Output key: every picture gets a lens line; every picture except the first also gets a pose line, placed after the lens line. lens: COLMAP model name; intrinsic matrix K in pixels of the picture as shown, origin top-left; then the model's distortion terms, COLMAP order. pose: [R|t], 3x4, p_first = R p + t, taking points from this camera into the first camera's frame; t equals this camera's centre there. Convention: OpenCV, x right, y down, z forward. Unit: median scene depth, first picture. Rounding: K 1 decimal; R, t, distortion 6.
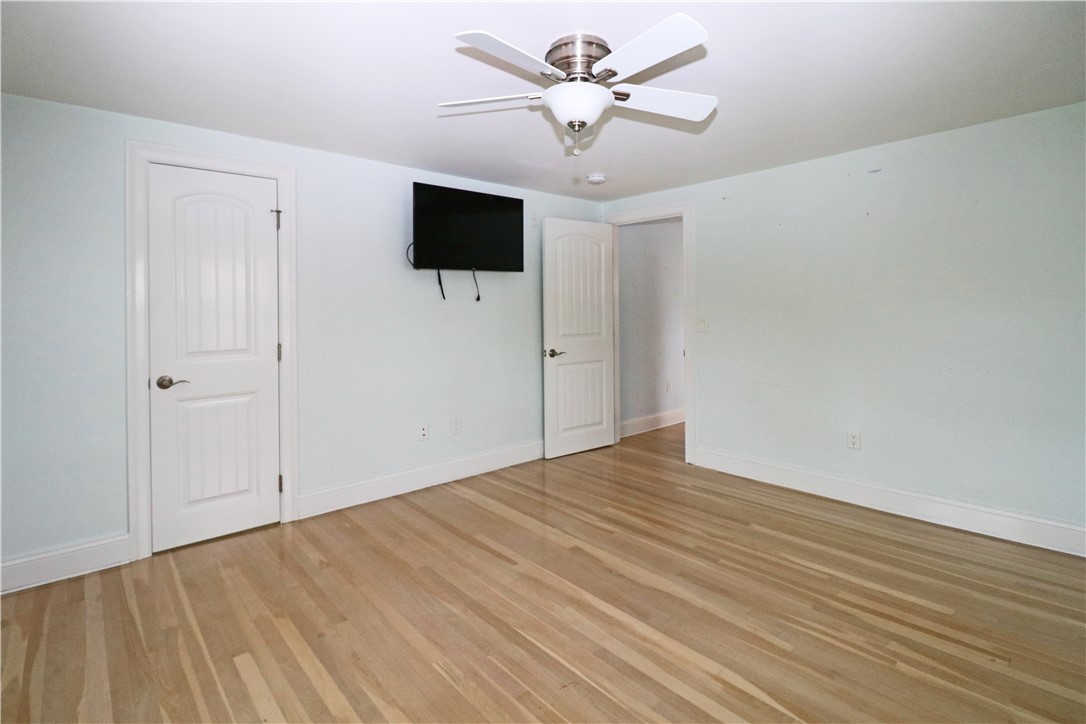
lens RADIAL K [[499.0, 0, 540.9], [0, 499.0, 356.1], [0, 0, 1]] dist [-0.012327, -0.000708]
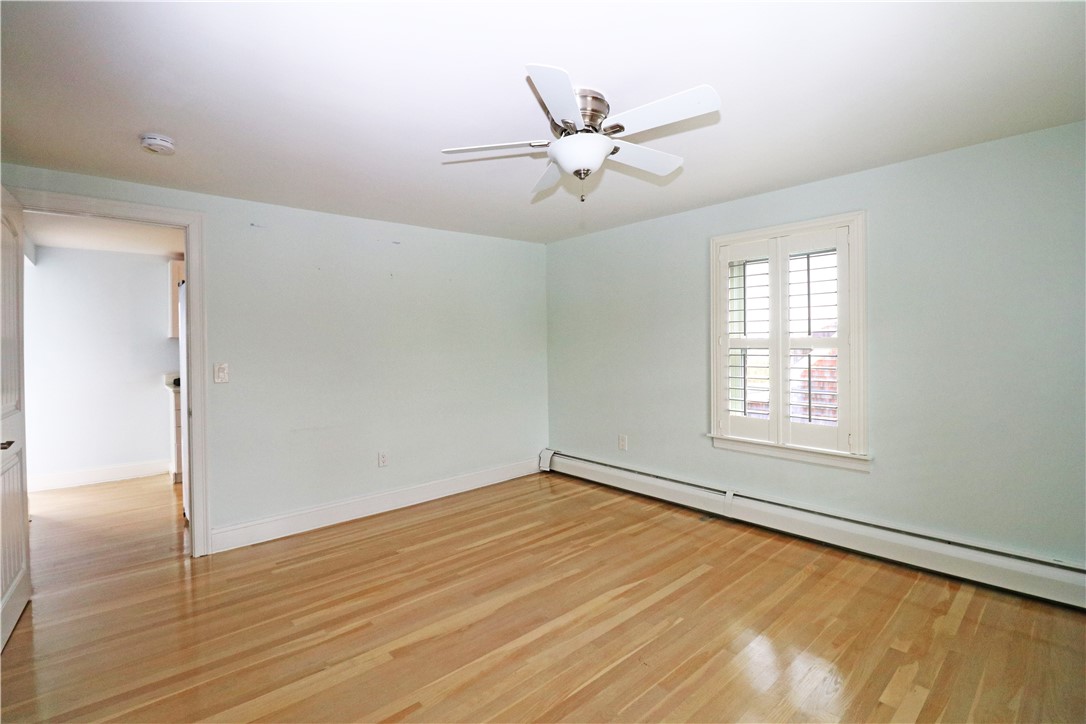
lens RADIAL K [[487.9, 0, 543.0], [0, 487.9, 355.8], [0, 0, 1]] dist [-0.004620, -0.000752]
pose [[0.018072, -0.008061, 0.999804, -0.764335], [0.108873, 0.994037, 0.006046, -0.058971], [-0.993891, 0.108742, 0.018842, 0.797790]]
